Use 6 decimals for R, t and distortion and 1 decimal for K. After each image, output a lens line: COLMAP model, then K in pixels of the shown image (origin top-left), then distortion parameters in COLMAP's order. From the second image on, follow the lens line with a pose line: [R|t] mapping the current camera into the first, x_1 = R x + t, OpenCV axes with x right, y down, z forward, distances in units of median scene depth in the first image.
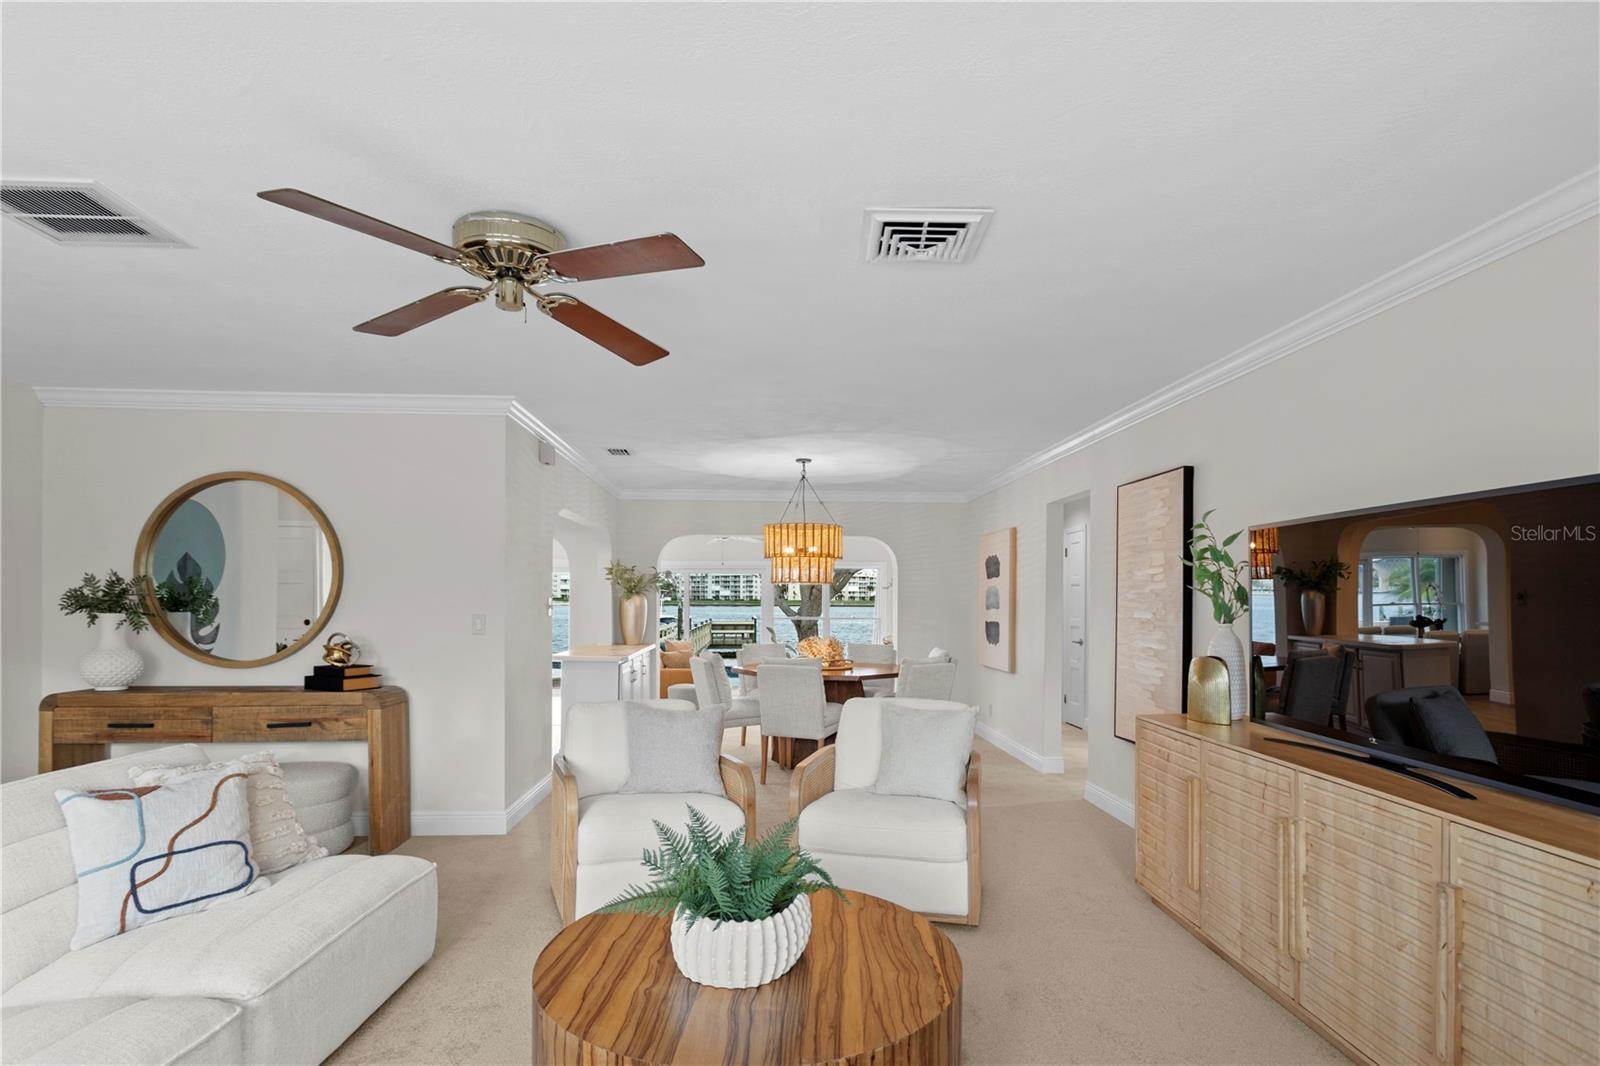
lens RADIAL K [[811.7, 0, 797.6], [0, 811.7, 593.4], [0, 0, 1]] dist [-0.040523, 0.028409]
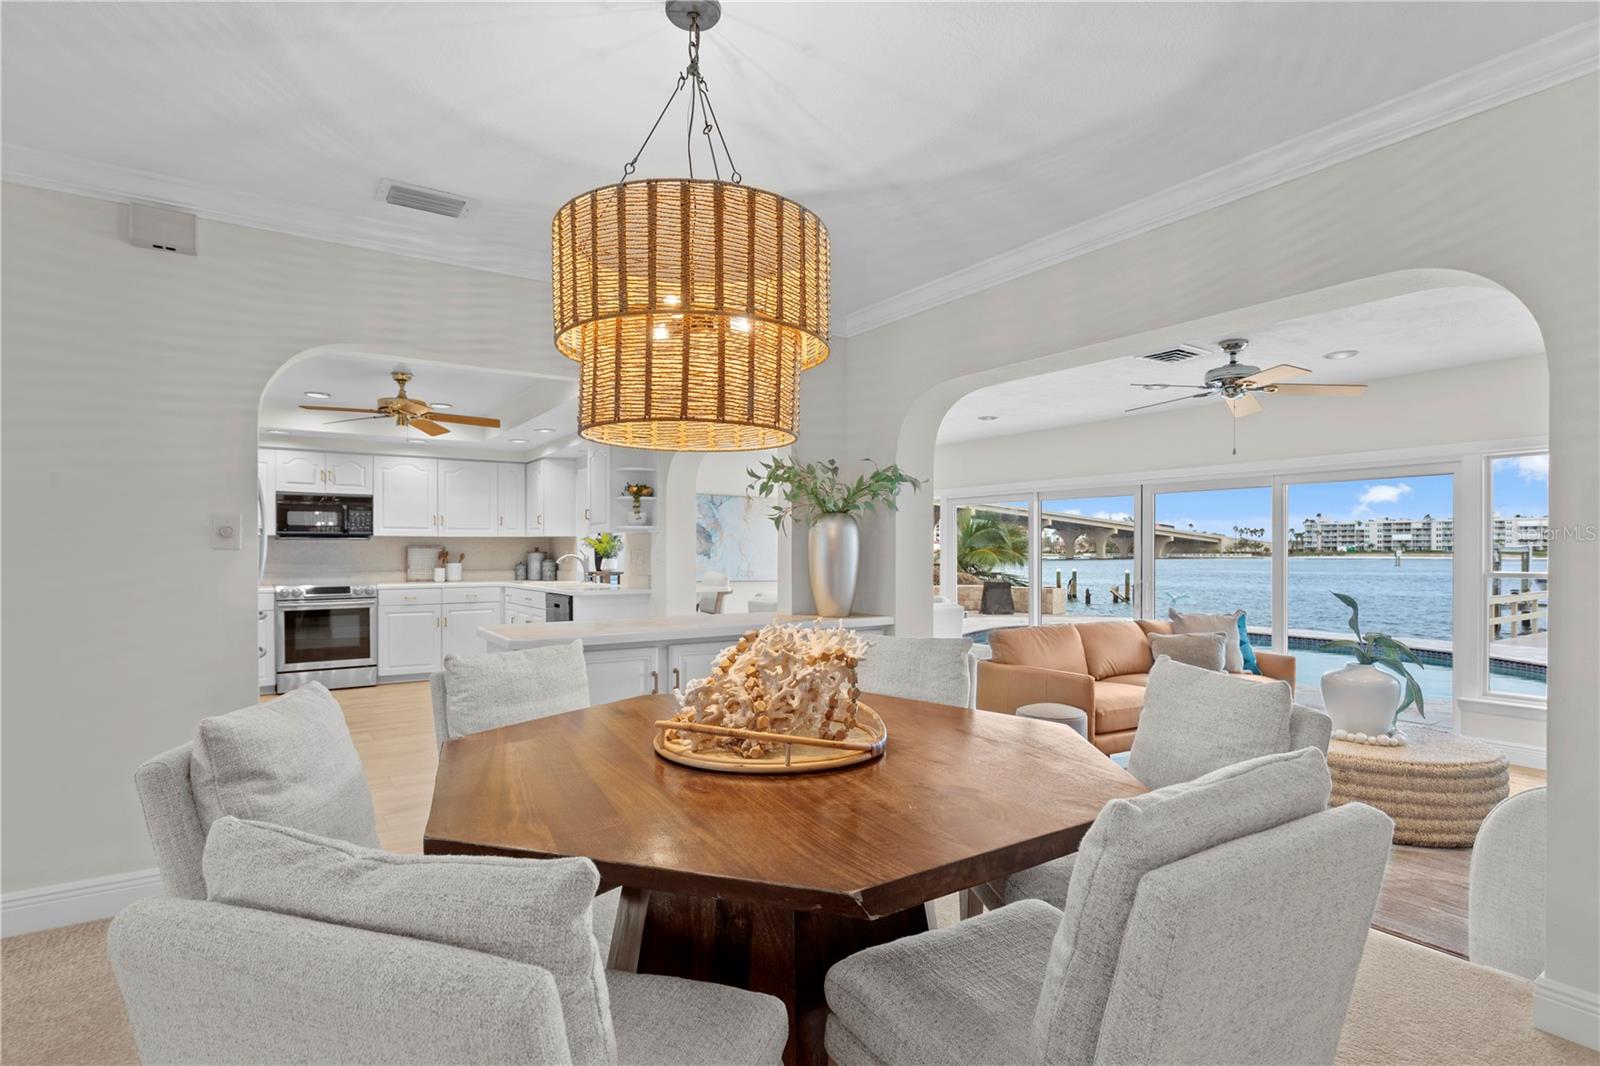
lens RADIAL K [[802.5, 0, 792.1], [0, 802.5, 552.1], [0, 0, 1]] dist [-0.025262, 0.012562]
pose [[0.513353, -0.003999, -0.858168, 0.272951], [0.009054, 0.999959, 0.000756, 0.028677], [0.858130, -0.008157, 0.513368, 0.895839]]
